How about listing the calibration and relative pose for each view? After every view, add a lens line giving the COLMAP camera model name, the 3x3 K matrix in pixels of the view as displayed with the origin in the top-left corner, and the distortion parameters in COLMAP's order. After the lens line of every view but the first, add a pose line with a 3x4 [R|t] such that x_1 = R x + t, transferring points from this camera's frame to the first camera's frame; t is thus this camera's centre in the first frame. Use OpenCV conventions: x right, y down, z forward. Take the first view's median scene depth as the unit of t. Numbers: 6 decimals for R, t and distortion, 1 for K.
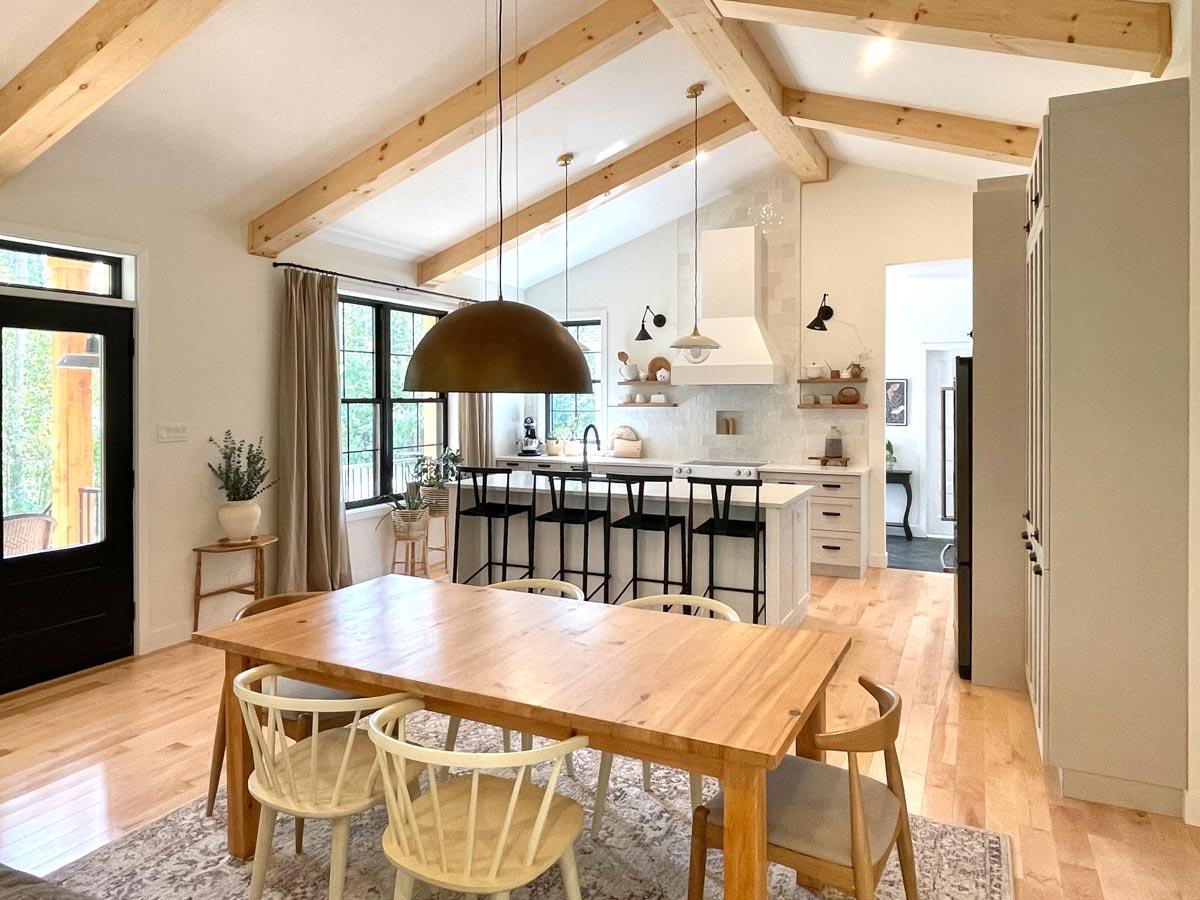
lens RADIAL K [[789.7, 0, 598.9], [0, 789.7, 405.5], [0, 0, 1]] dist [0.000926, -0.000788]
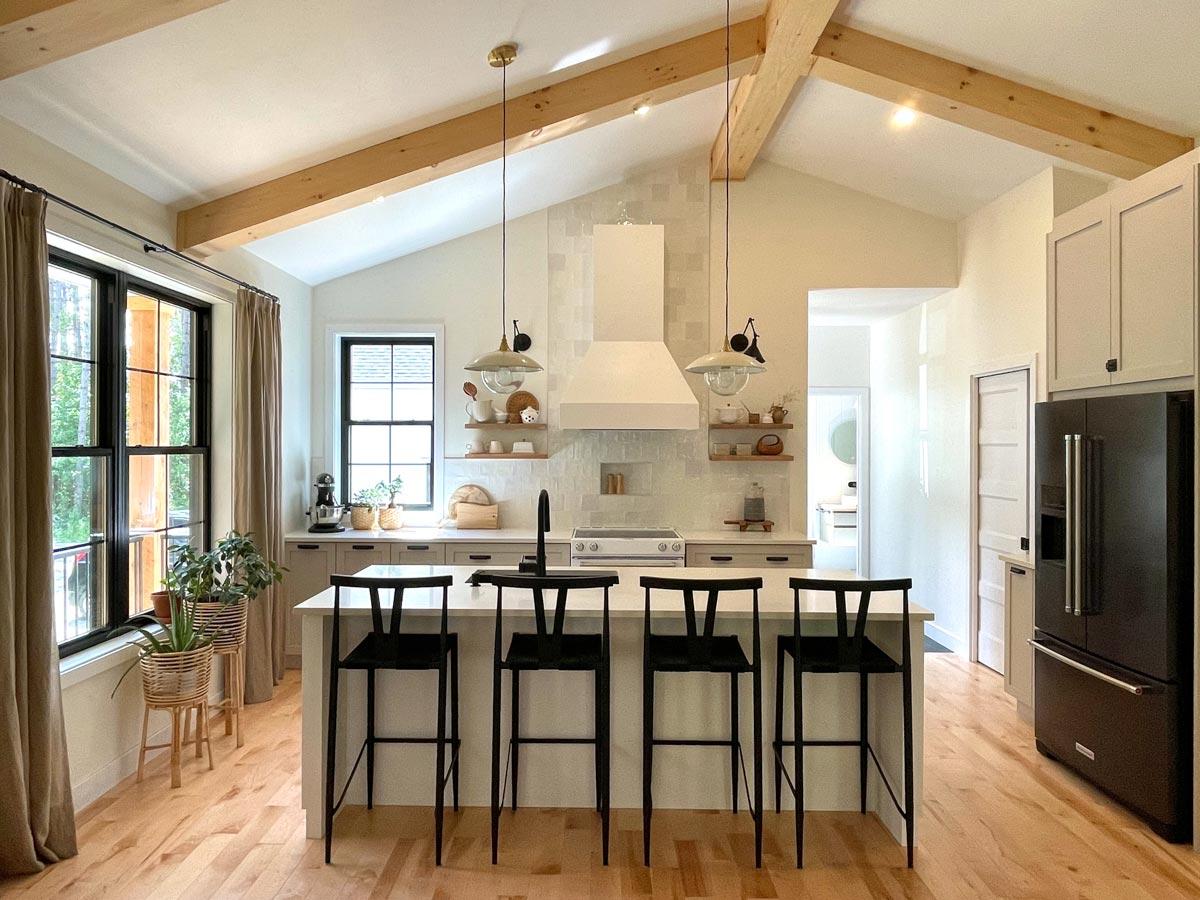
lens RADIAL K [[781.2, 0, 600.0], [0, 781.2, 450.0], [0, 0, 1]] dist [0.006060, -0.002373]
pose [[0.903350, 0.000689, 0.428903, -0.186207], [0.000627, 0.999996, -0.002926, -0.004674], [-0.428903, 0.002912, 0.903346, 0.338561]]
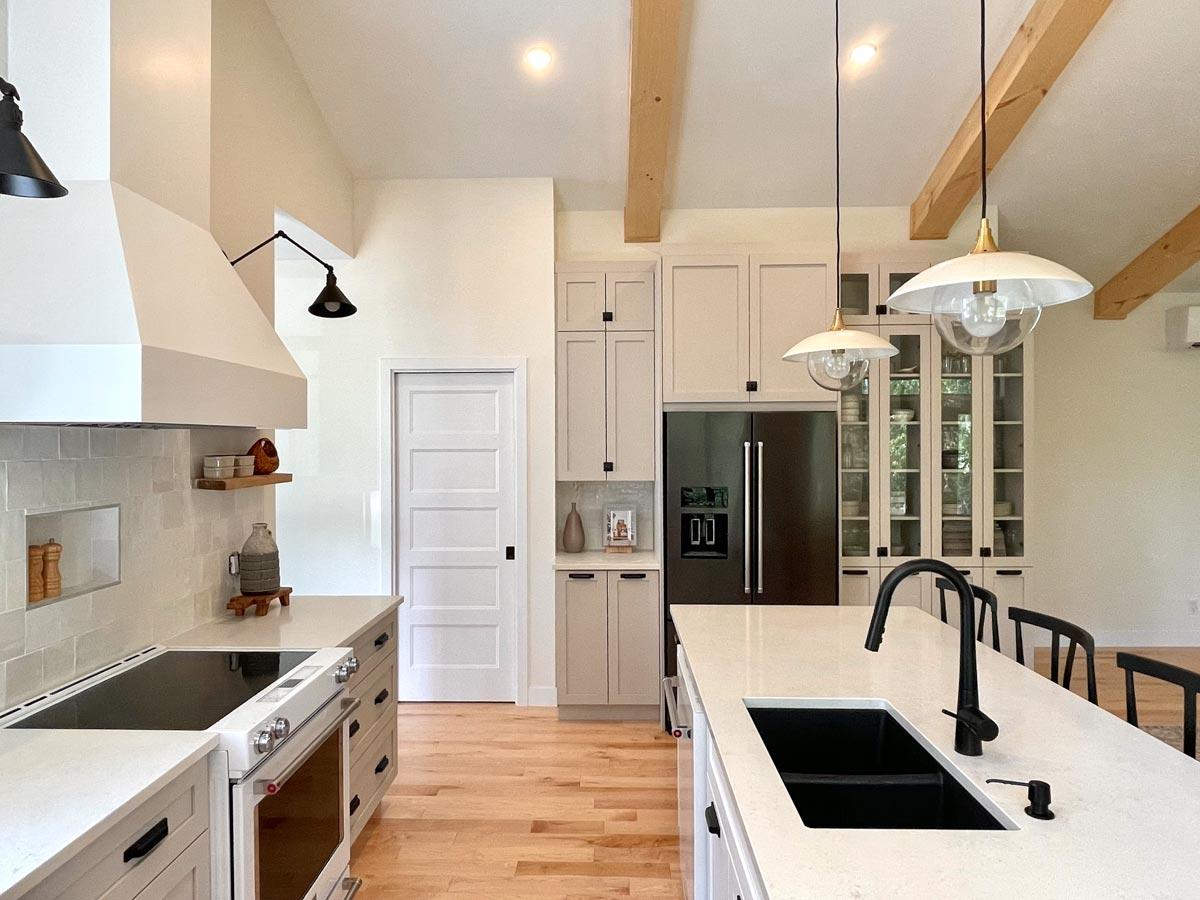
lens RADIAL K [[781.2, 0, 600.0], [0, 781.2, 450.0], [0, 0, 1]] dist [0.006060, -0.002373]
pose [[-0.413580, -0.011046, 0.910401, -0.189783], [0.016853, 0.999662, 0.019785, -0.022910], [-0.910312, 0.023526, -0.413255, 0.986519]]
